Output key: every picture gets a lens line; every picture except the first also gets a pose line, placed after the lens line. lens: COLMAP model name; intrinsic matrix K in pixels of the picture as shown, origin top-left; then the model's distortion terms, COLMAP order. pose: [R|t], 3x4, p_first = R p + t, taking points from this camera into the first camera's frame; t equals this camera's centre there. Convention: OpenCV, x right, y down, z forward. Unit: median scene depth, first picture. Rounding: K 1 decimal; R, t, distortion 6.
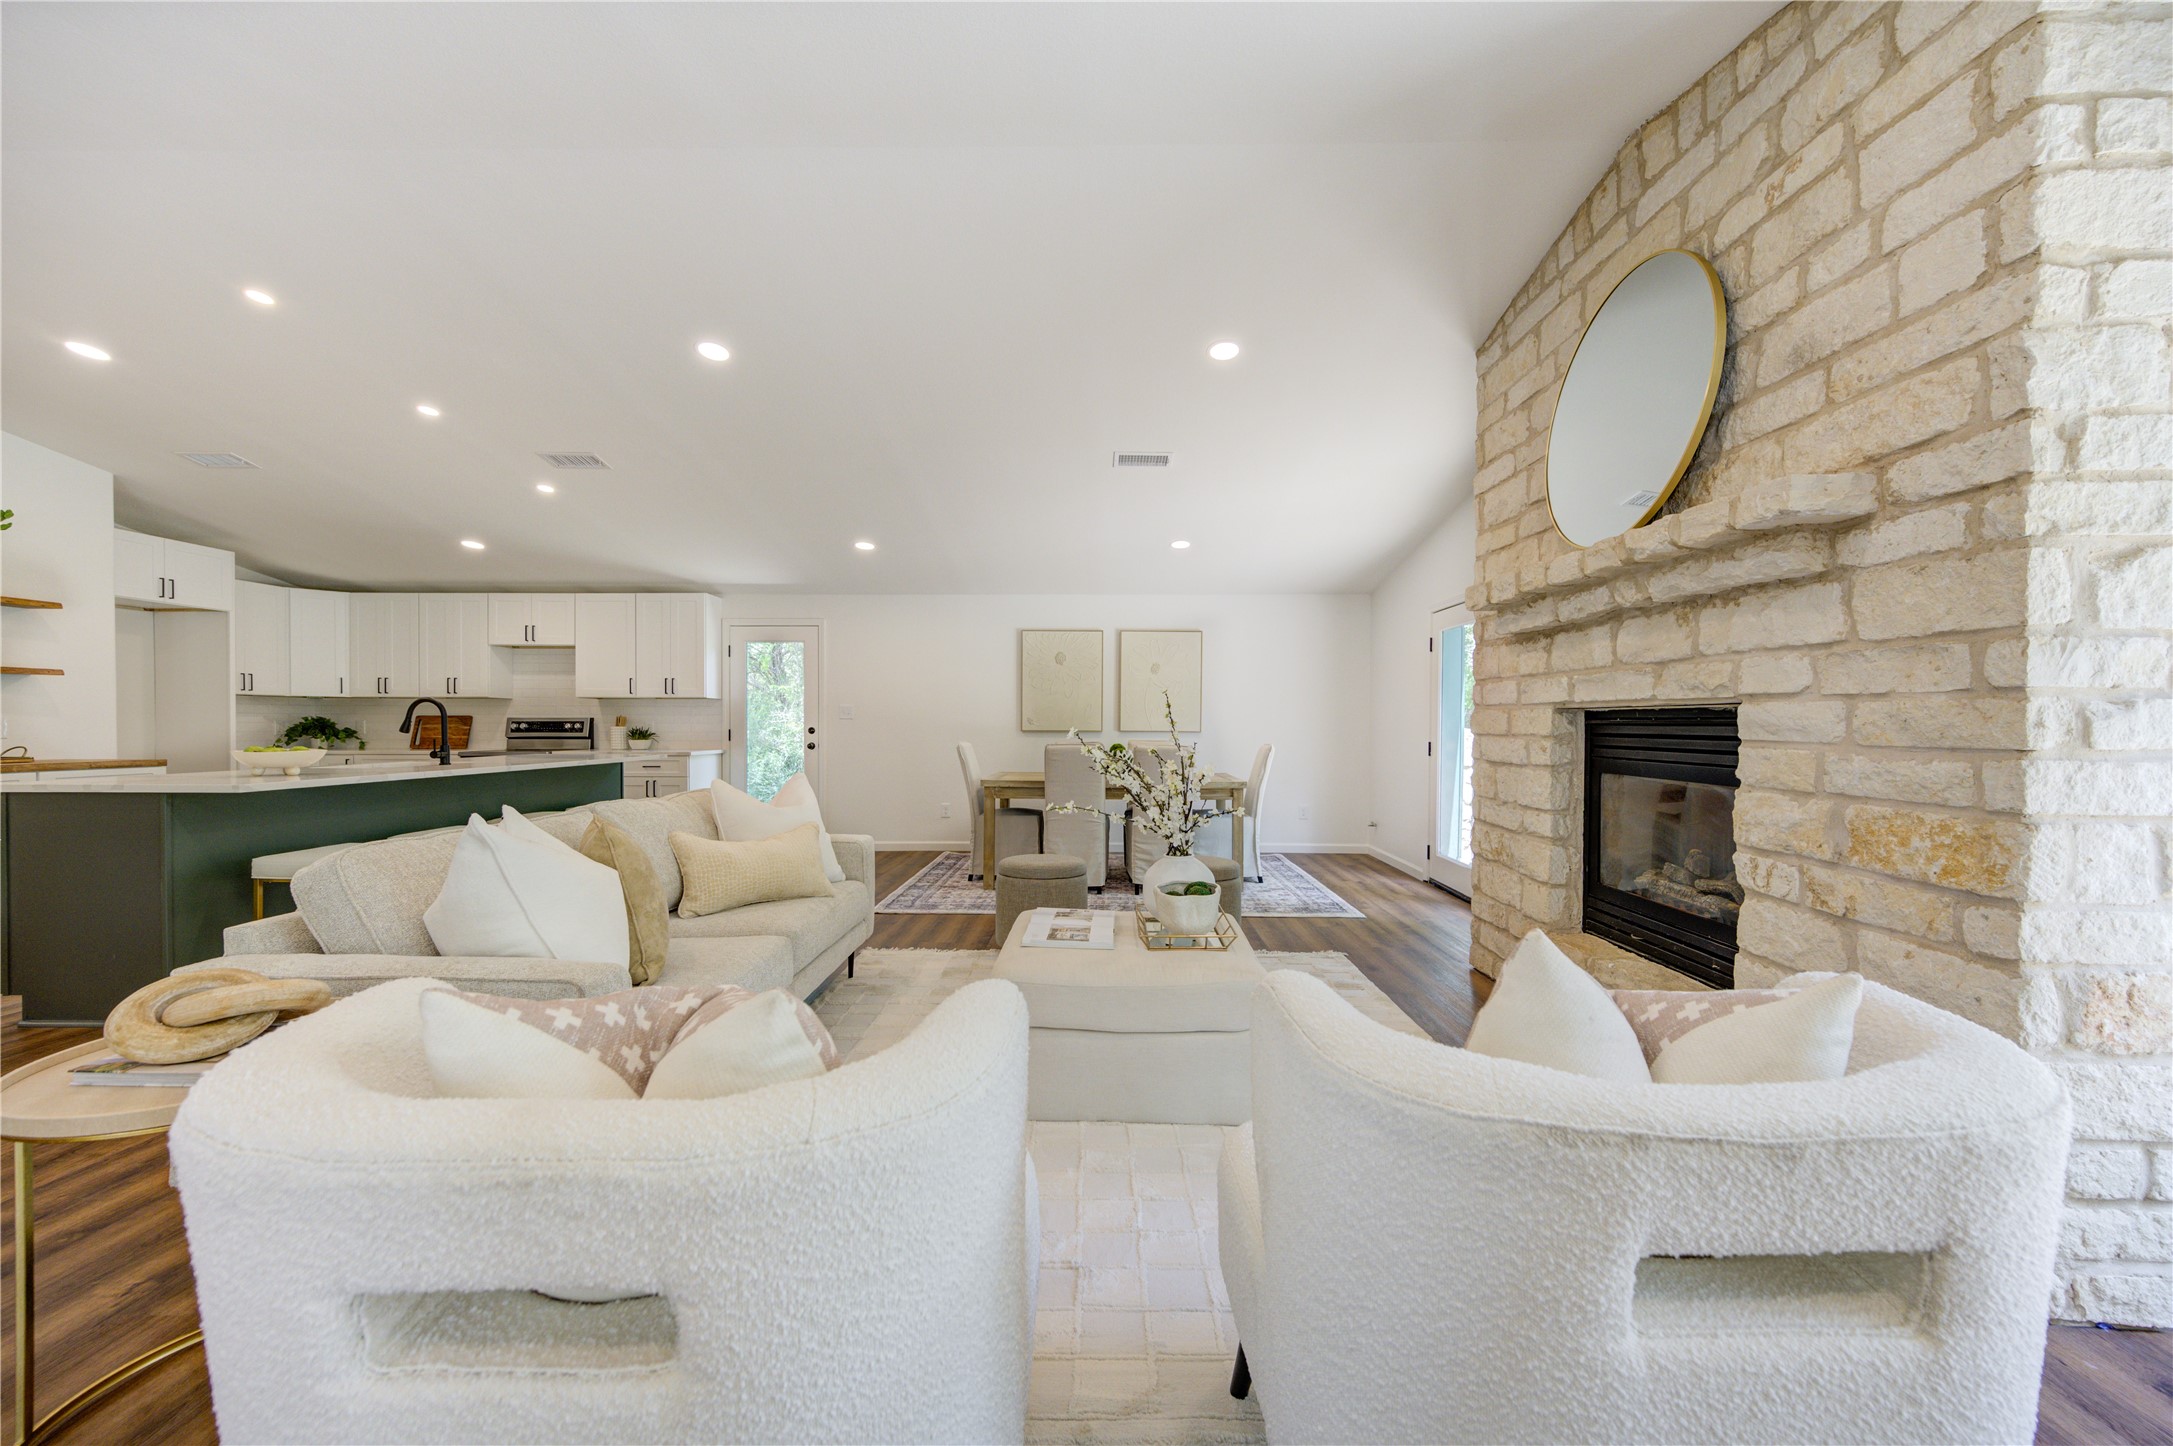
lens RADIAL K [[842.7, 0, 1095.0], [0, 842.7, 734.4], [0, 0, 1]] dist [0.003347, -0.000732]
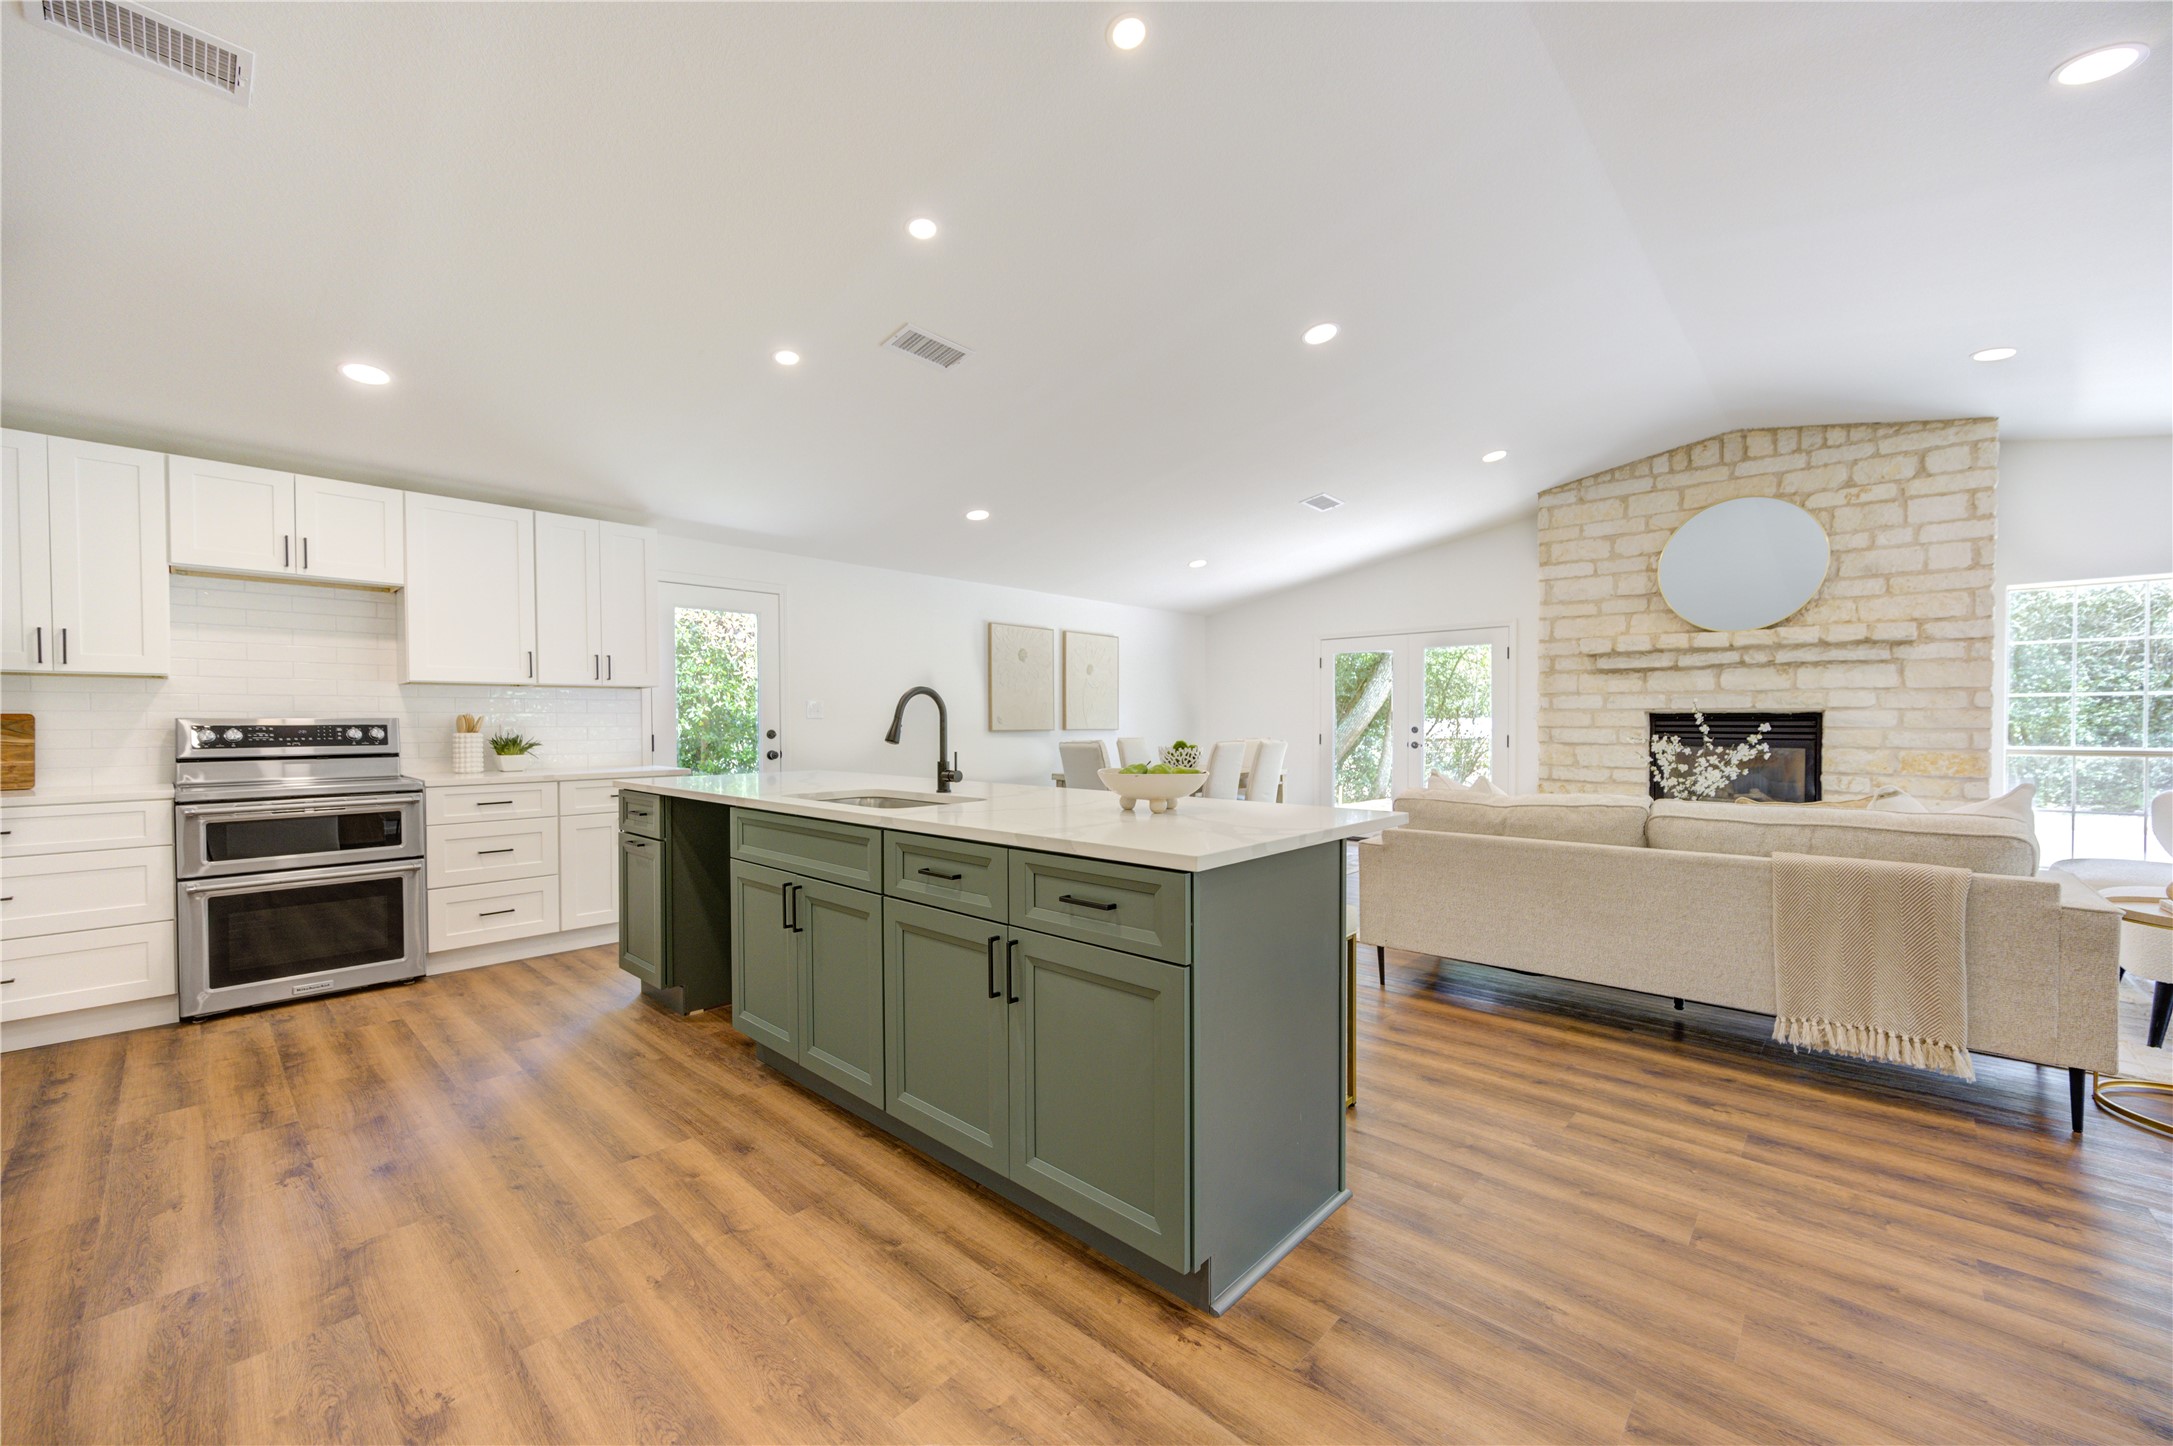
lens RADIAL K [[842.7, 0, 1096.8], [0, 842.7, 733.3], [0, 0, 1]] dist [0.003347, -0.000732]
pose [[0.666982, -0.017122, 0.744877, -2.459739], [0.014669, 0.999844, 0.009848, -0.030191], [-0.744930, 0.004358, 0.667129, 1.022451]]
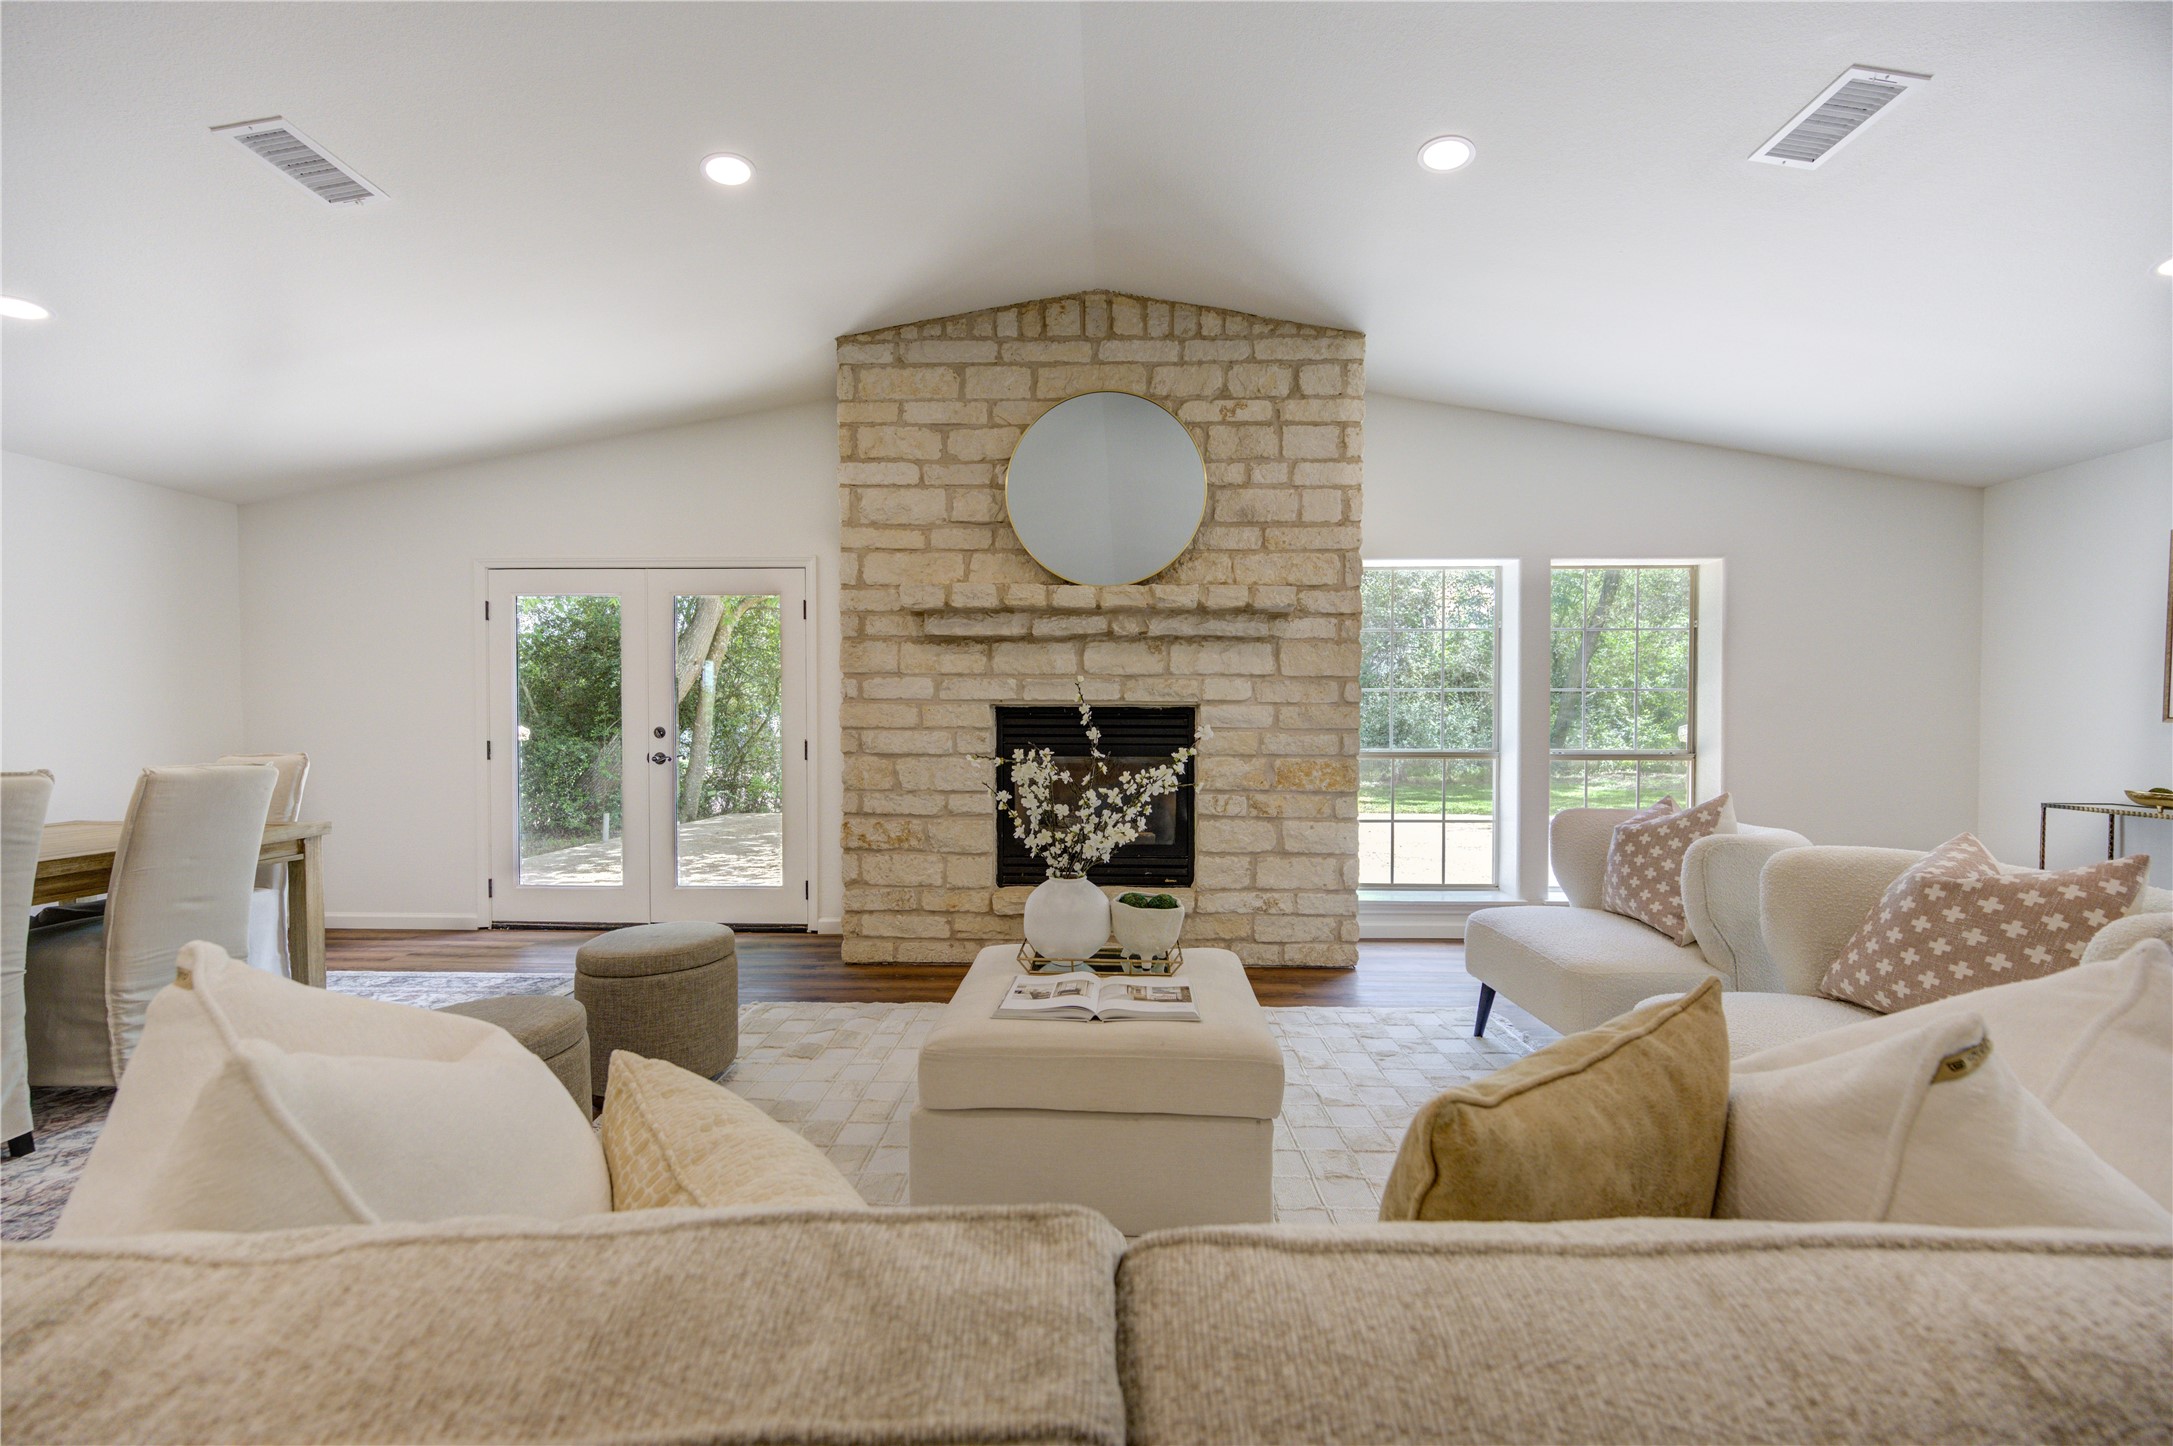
lens RADIAL K [[842.7, 0, 1093.6], [0, 842.7, 737.2], [0, 0, 1]] dist [0.003347, -0.000732]
pose [[0.019616, -0.028484, 0.999402, -0.977214], [0.011528, 0.999534, 0.028261, -0.025620], [-0.999741, 0.010967, 0.019936, 1.276171]]
